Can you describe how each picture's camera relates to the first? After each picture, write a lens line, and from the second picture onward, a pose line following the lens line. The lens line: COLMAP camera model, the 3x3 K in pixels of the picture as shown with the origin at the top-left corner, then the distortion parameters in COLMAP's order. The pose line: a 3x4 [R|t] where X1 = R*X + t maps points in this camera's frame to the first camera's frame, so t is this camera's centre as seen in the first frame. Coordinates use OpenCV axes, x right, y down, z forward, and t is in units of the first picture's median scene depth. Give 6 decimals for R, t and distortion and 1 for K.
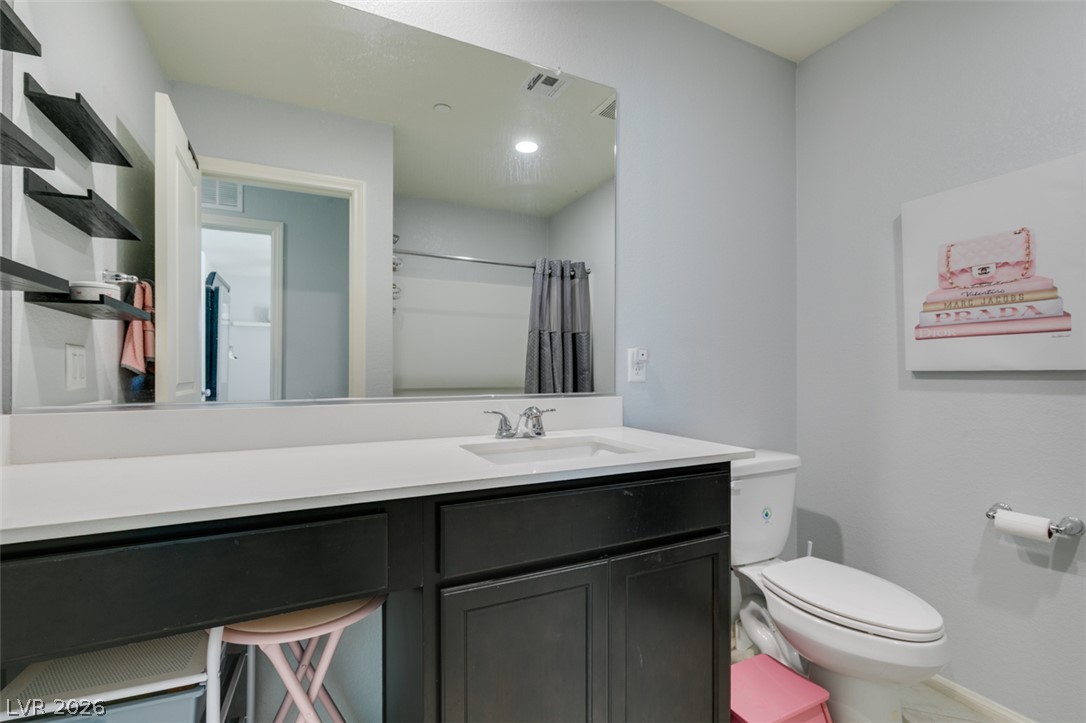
lens RADIAL K [[485.0, 0, 542.1], [0, 485.0, 368.3], [0, 0, 1]] dist [0.000211, -0.000626]
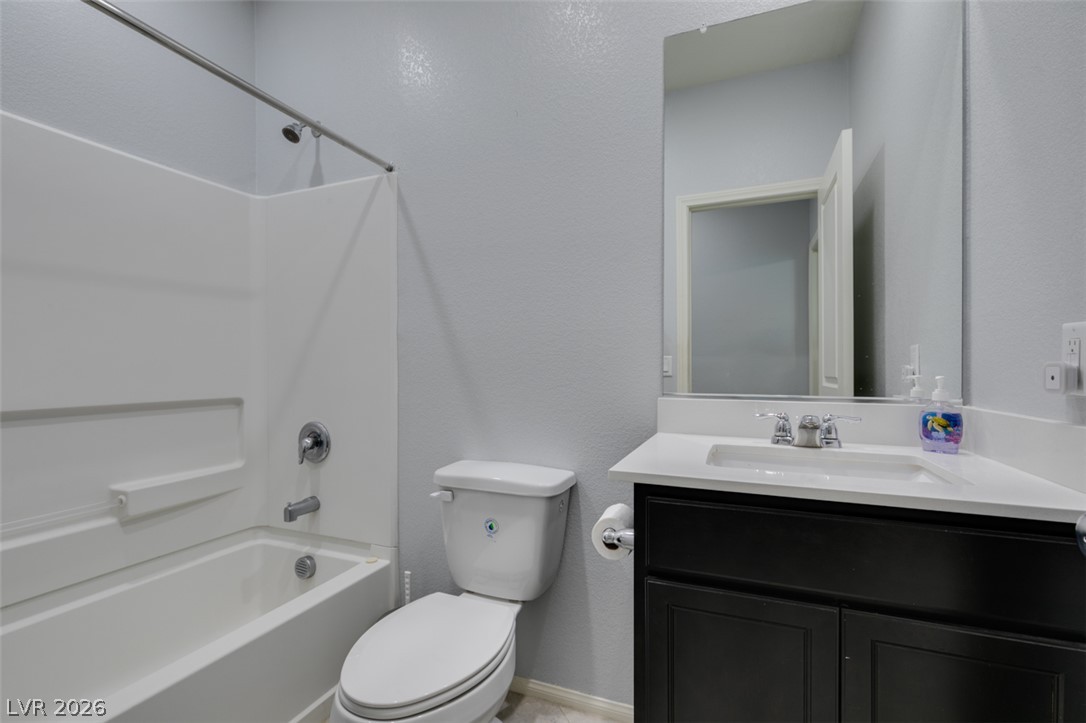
lens RADIAL K [[474.4, 0, 543.0], [0, 474.4, 361.5], [0, 0, 1]] dist [0.000211, -0.000081]
pose [[0.660825, -0.000607, -0.750540, 0.295159], [0.005325, 0.999978, 0.003879, -0.015441], [0.750521, -0.006560, 0.660814, 0.086478]]
